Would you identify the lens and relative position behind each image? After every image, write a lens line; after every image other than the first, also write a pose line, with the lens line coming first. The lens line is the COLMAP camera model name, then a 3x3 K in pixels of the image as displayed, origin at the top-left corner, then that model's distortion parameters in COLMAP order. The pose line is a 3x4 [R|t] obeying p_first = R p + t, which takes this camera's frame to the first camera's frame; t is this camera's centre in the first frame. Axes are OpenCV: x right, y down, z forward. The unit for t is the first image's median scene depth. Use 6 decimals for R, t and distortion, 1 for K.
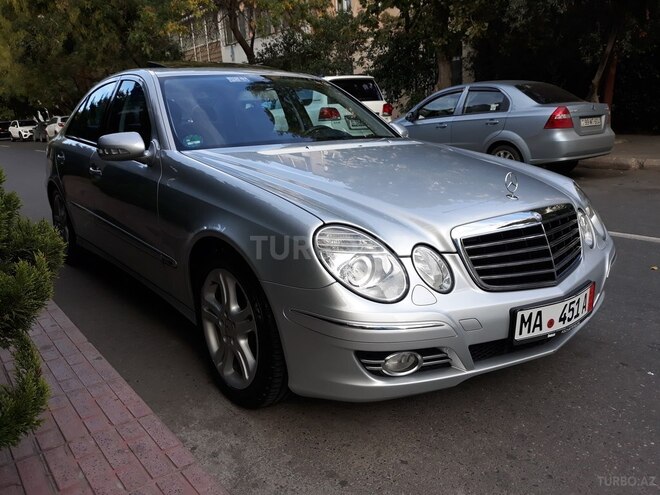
lens RADIAL K [[552.1, 0, 330.0], [0, 552.1, 247.5], [0, 0, 1]] dist [0.008518, -0.009439]
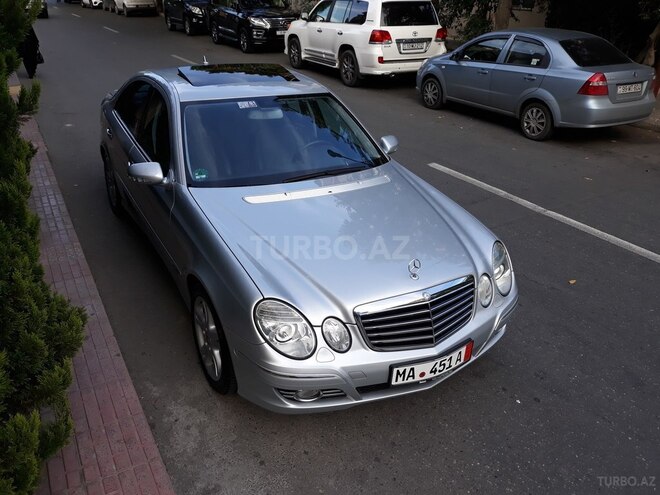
lens RADIAL K [[552.1, 0, 330.0], [0, 552.1, 247.5], [0, 0, 1]] dist [0.008518, -0.009439]
pose [[0.989630, 0.109470, -0.093001, 0.238617], [-0.087888, 0.973578, 0.210763, -0.417796], [0.113616, -0.200403, 0.973103, -0.309112]]
